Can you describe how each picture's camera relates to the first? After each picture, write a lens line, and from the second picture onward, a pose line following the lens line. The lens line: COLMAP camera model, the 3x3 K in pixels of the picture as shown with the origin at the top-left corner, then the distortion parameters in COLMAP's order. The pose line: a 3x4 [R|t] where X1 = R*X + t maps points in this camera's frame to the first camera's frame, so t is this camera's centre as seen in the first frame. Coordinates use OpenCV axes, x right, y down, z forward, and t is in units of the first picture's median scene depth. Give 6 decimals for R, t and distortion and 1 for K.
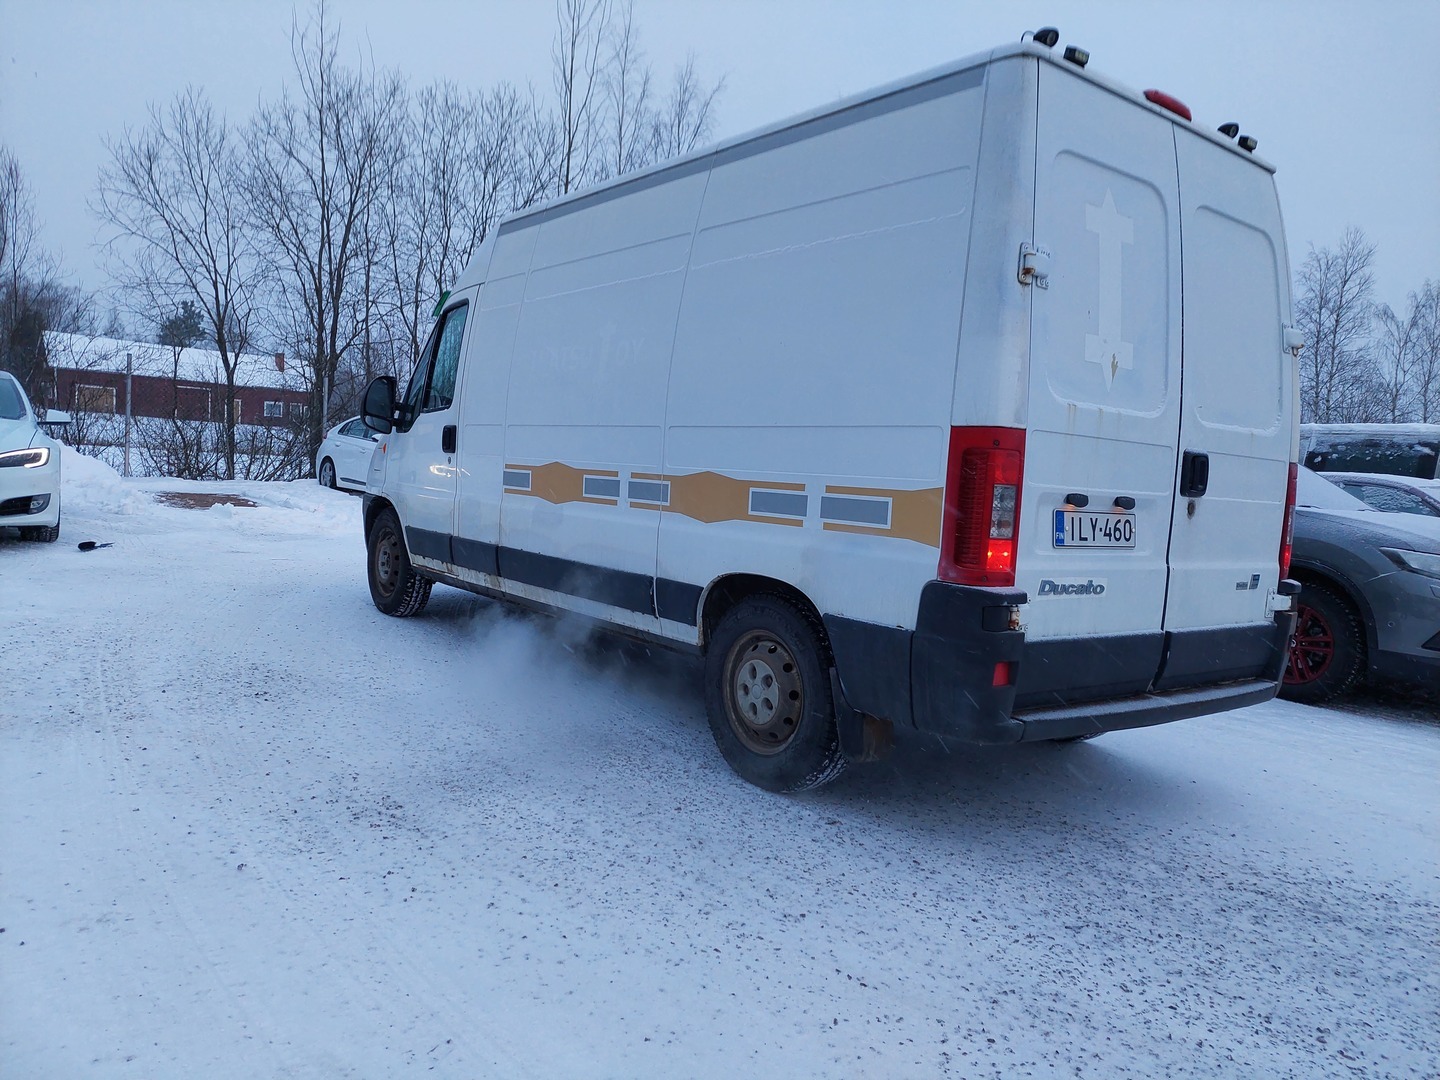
lens RADIAL K [[1061.5, 0, 720.0], [0, 1061.5, 540.0], [0, 0, 1]] dist [0.011869, -0.001477]
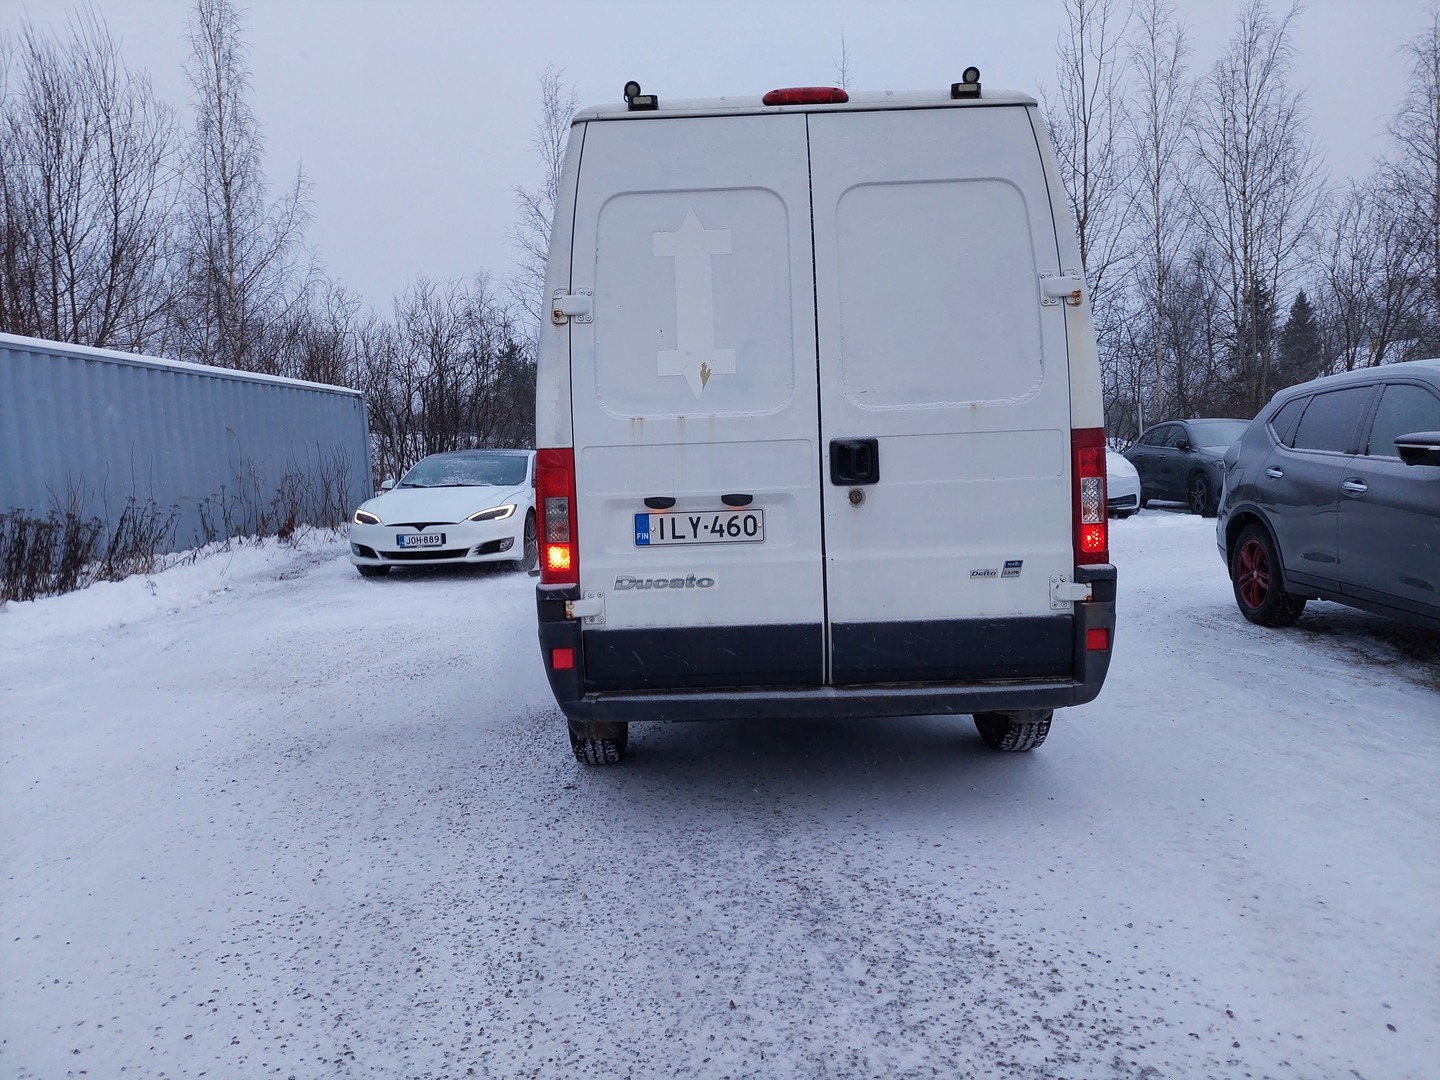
lens RADIAL K [[1058.9, 0, 718.1], [0, 1058.9, 524.9], [0, 0, 1]] dist [0.140476, -0.250773]
pose [[0.782504, -0.064917, -0.619253, 1.040301], [0.047565, 0.997876, -0.044505, 0.036607], [0.620827, 0.005371, 0.783929, 0.171170]]
